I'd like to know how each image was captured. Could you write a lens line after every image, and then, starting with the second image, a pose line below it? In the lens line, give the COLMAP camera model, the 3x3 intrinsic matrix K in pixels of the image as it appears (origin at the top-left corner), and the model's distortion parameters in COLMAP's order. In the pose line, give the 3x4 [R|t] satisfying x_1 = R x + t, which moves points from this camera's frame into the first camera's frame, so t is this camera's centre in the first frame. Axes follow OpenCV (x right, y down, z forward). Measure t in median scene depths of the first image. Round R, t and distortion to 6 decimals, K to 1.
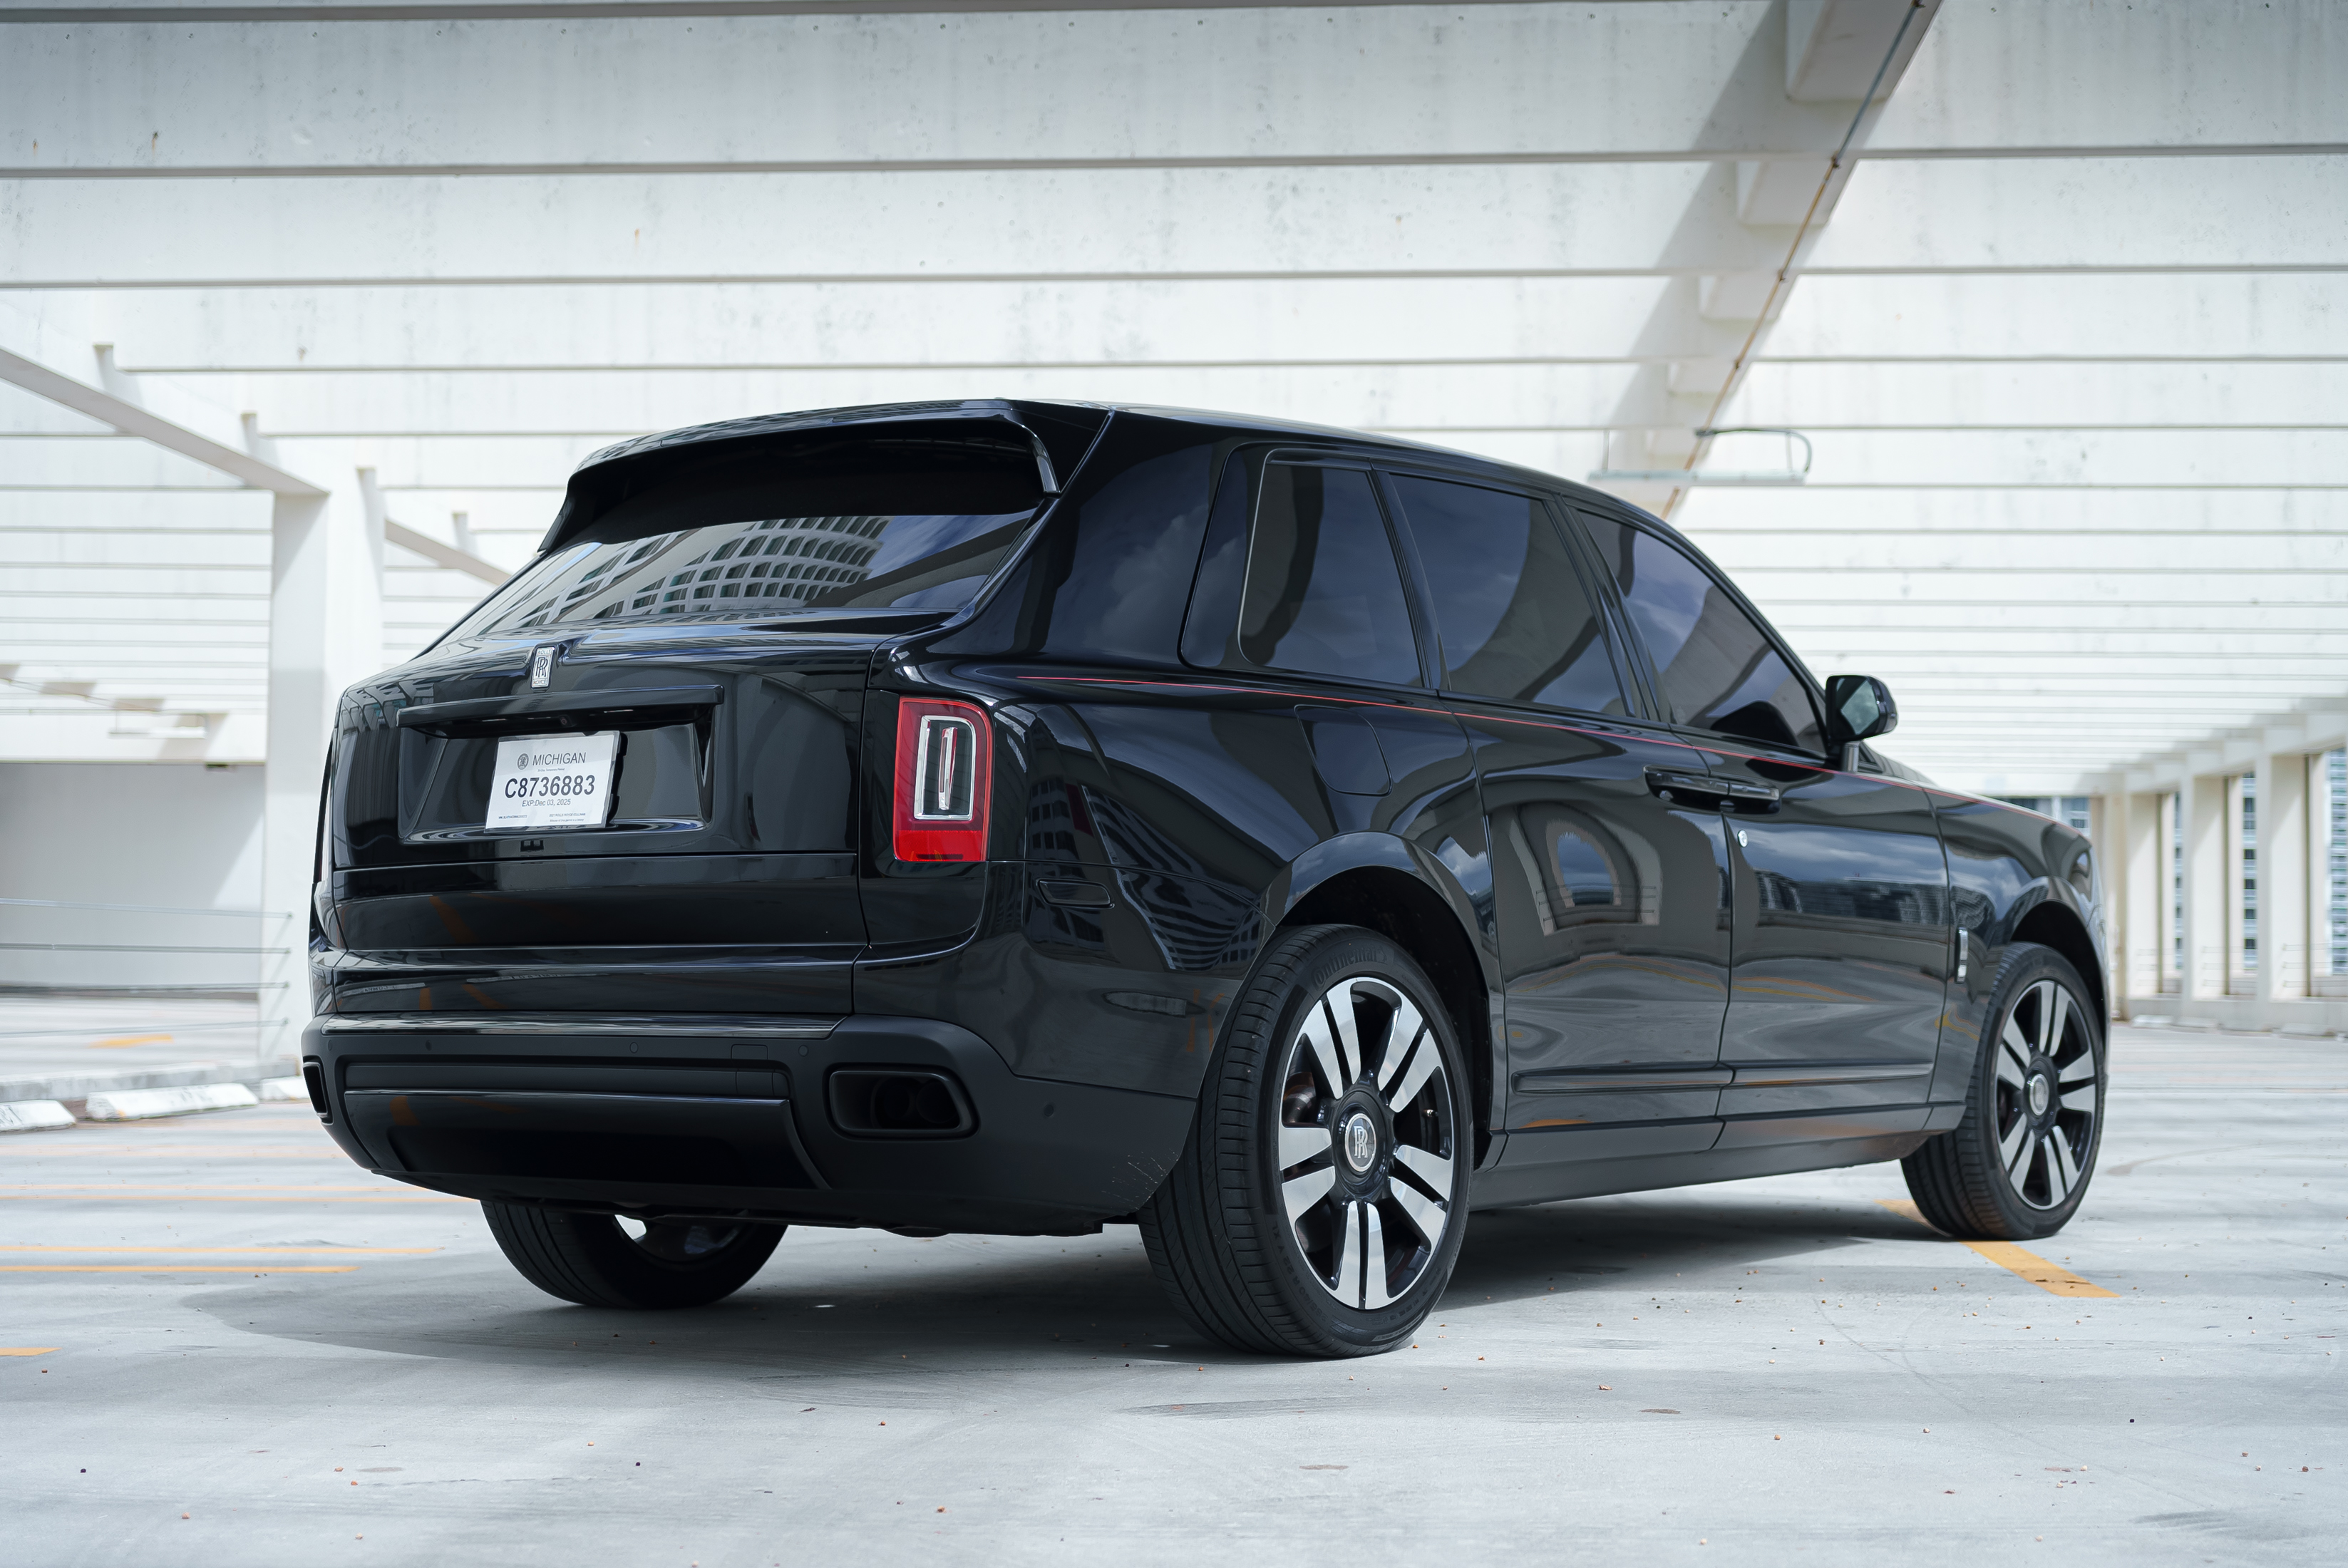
lens RADIAL K [[3249.2, 0, 1168.1], [0, 3249.2, 809.2], [0, 0, 1]] dist [0.023624, 0.000000]
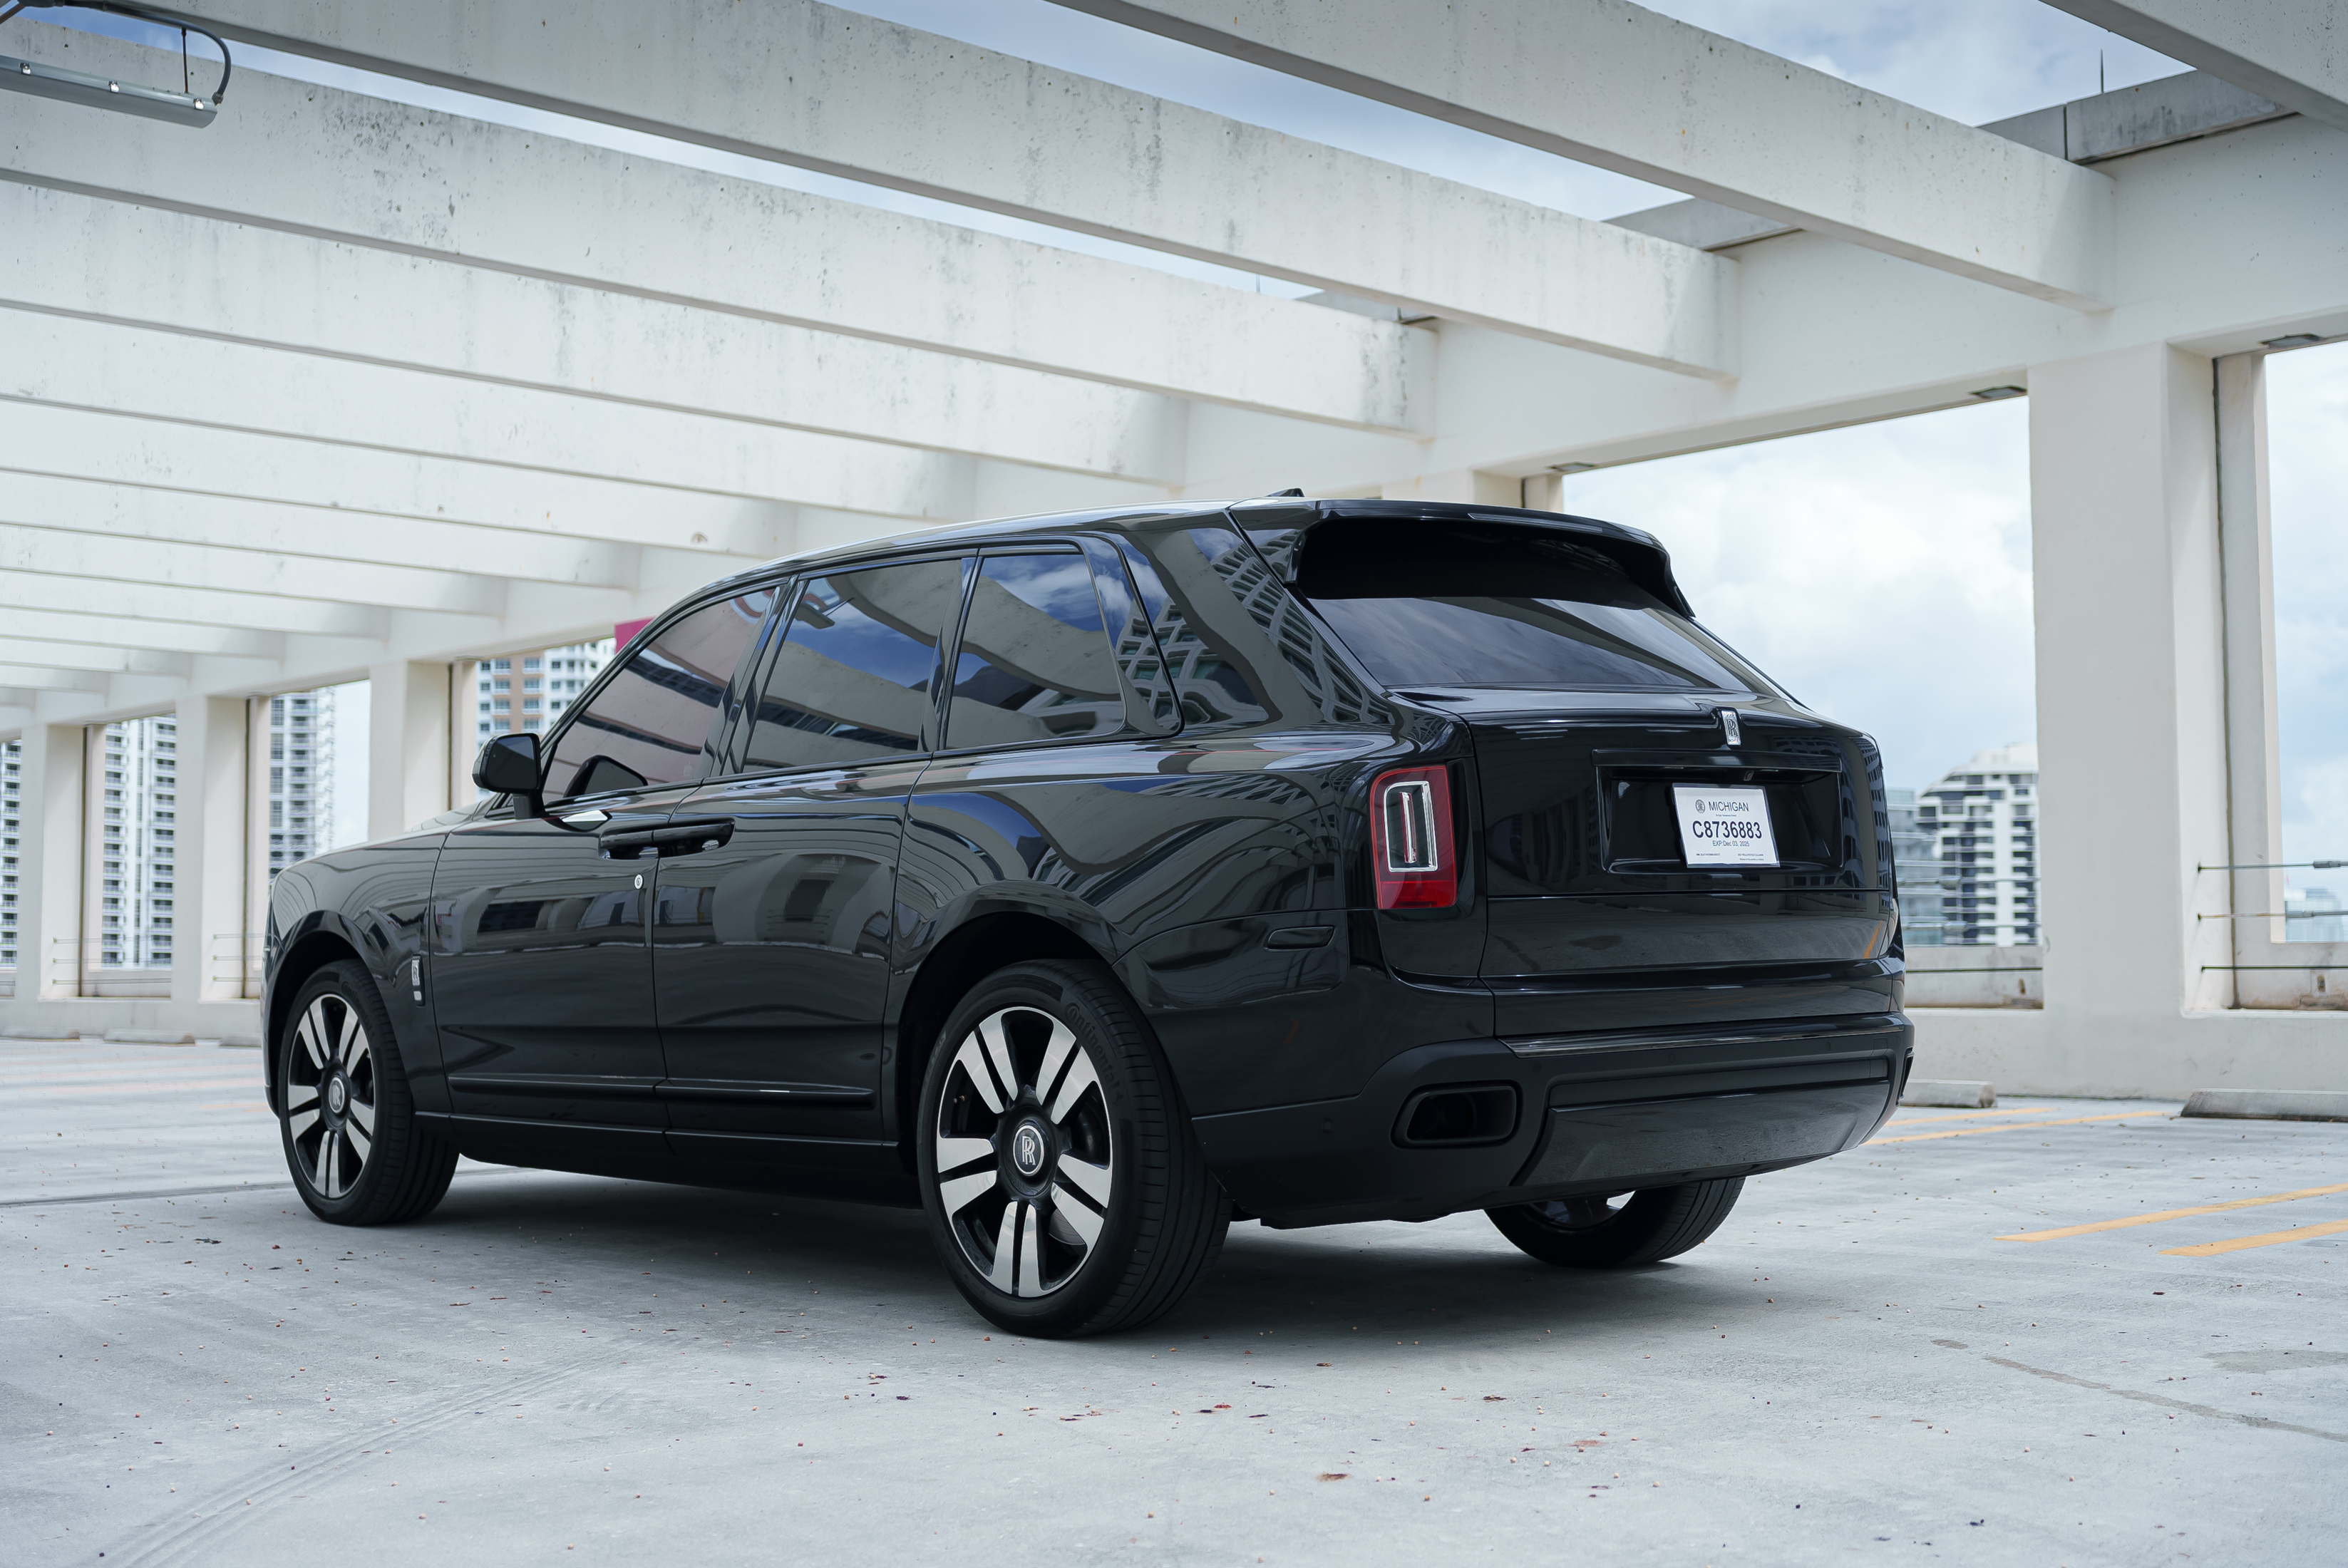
lens RADIAL K [[2814.3, 0, 1168.4], [0, 2814.3, 760.0], [0, 0, 1]] dist [-0.017235, 0.000000]
pose [[0.671984, 0.039153, 0.739530, -0.043398], [-0.022961, 0.999223, -0.032038, 0.020132], [-0.740209, 0.004548, 0.672361, 0.500948]]
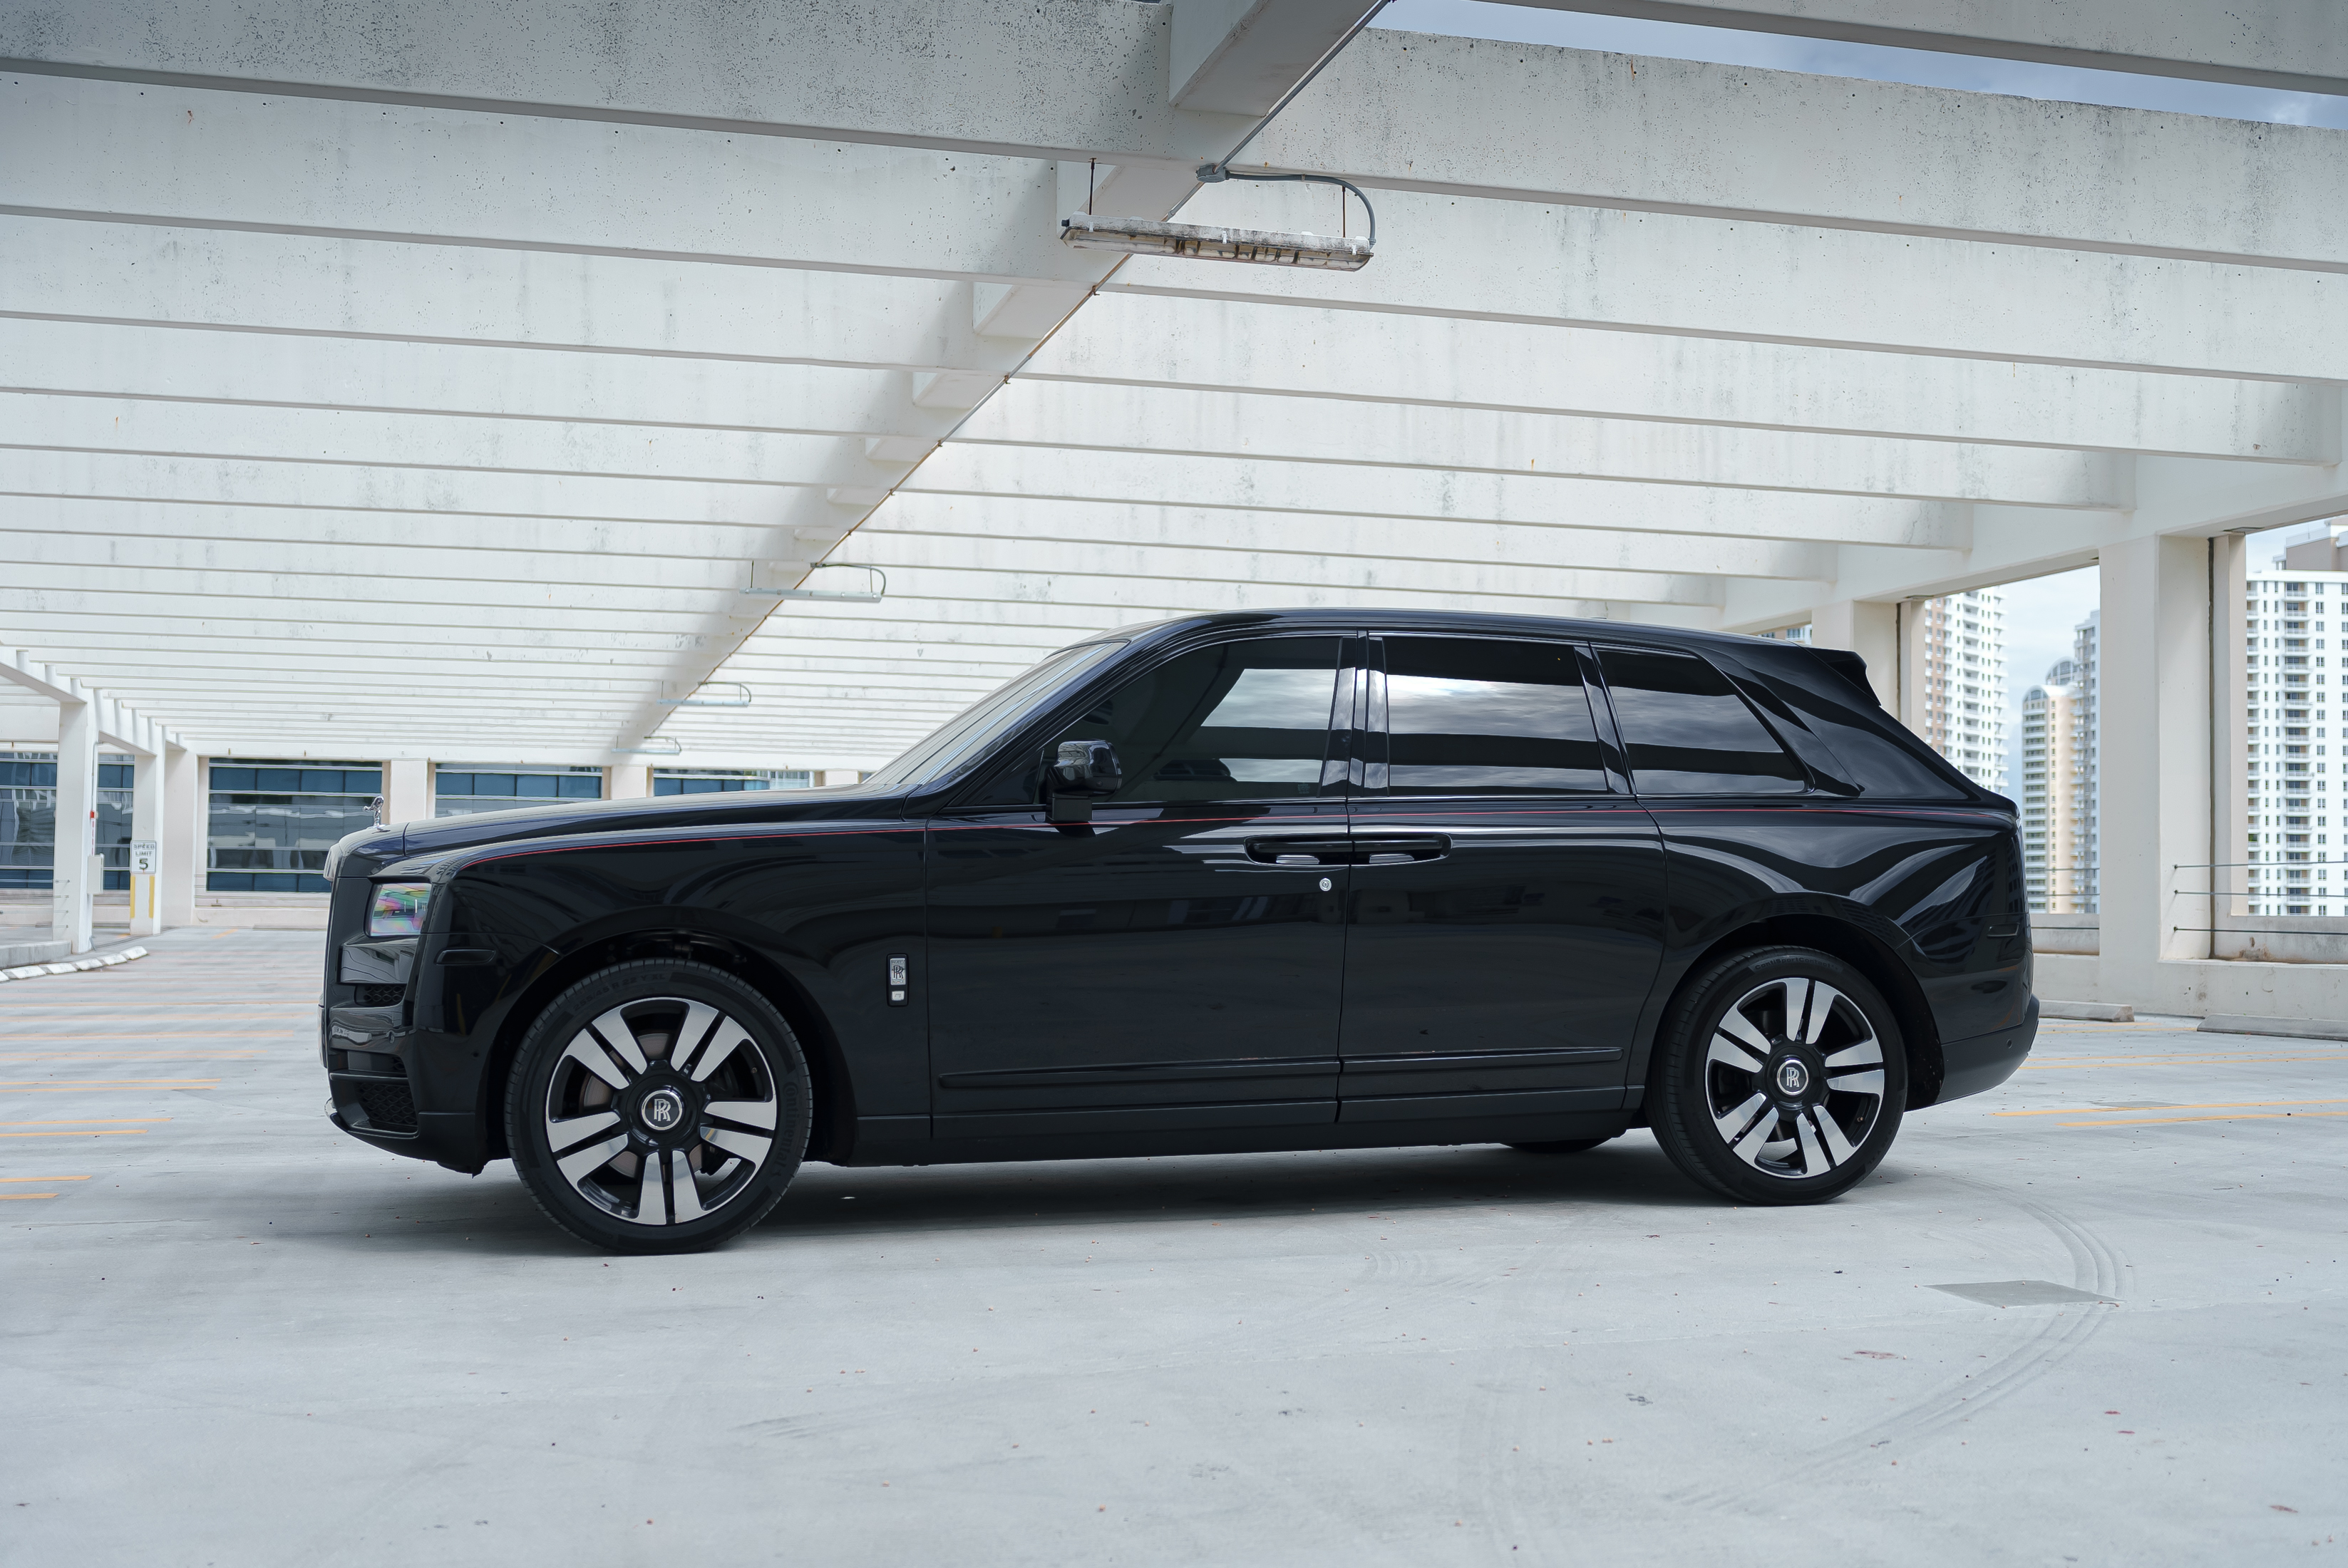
lens RADIAL K [[2537.3, 0, 1141.9], [0, 2537.3, 778.6], [0, 0, 1]] dist [-0.026584, 0.000000]
pose [[0.943973, 0.012729, 0.329776, -0.074671], [-0.015162, 0.999873, 0.004807, -0.022024], [-0.329673, -0.009538, 0.944047, -0.156512]]
